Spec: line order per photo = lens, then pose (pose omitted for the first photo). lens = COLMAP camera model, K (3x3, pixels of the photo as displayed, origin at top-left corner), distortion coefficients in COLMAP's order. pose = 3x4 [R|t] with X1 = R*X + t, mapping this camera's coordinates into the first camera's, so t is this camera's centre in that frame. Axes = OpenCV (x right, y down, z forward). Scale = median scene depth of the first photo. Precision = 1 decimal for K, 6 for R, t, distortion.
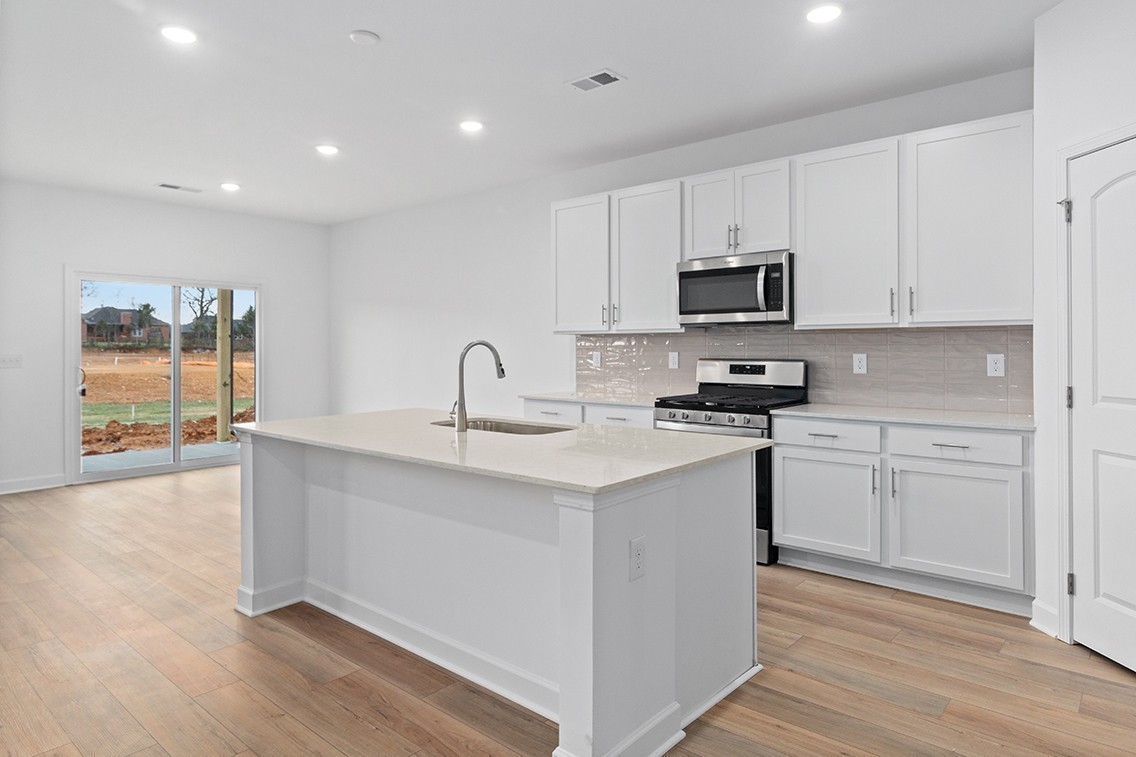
lens RADIAL K [[672.2, 0, 550.6], [0, 672.2, 346.2], [0, 0, 1]] dist [-0.001682, -0.001143]
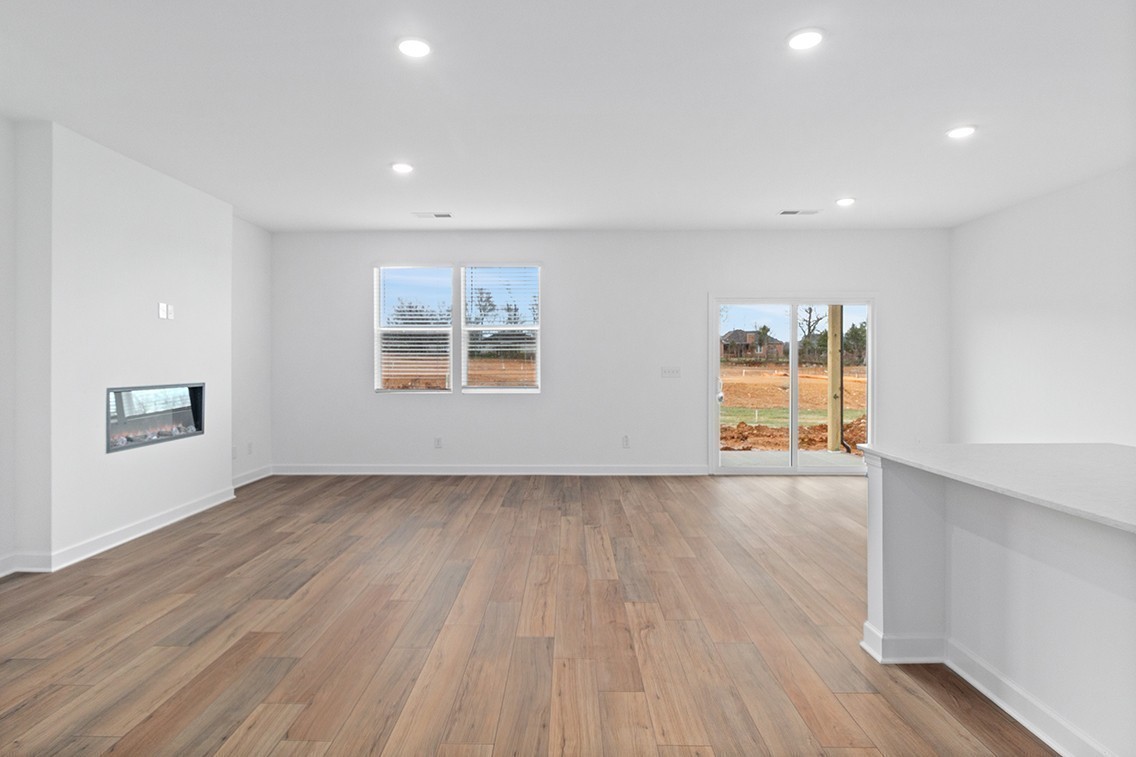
lens RADIAL K [[604.7, 0, 565.4], [0, 604.7, 366.7], [0, 0, 1]] dist [-0.001252, -0.000762]
pose [[0.652174, 0.006168, -0.758045, -0.044704], [0.000879, 0.999960, 0.008893, 0.001054], [0.758069, -0.006466, 0.652142, 0.064286]]
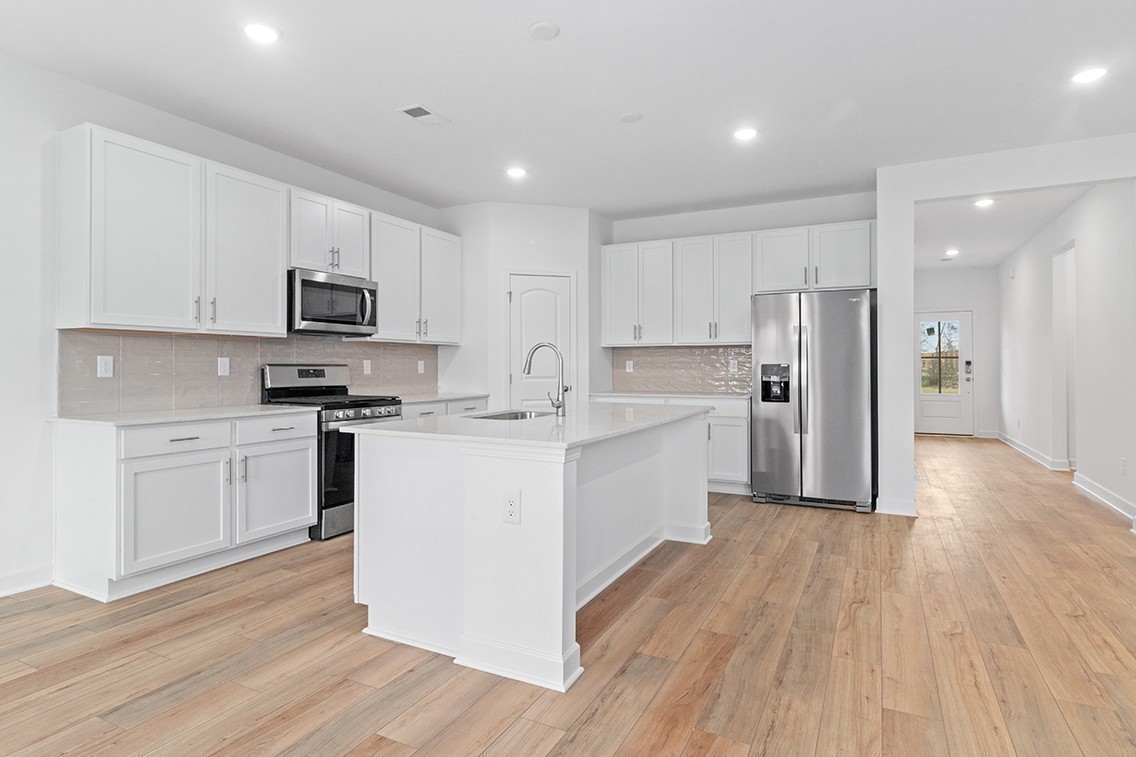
lens RADIAL K [[604.7, 0, 565.4], [0, 604.7, 366.7], [0, 0, 1]] dist [-0.001252, -0.000762]
pose [[-0.239825, 0.001000, 0.970816, -0.455913], [-0.000646, 0.999999, -0.001190, 0.013867], [-0.970816, -0.000912, -0.239825, 0.473437]]
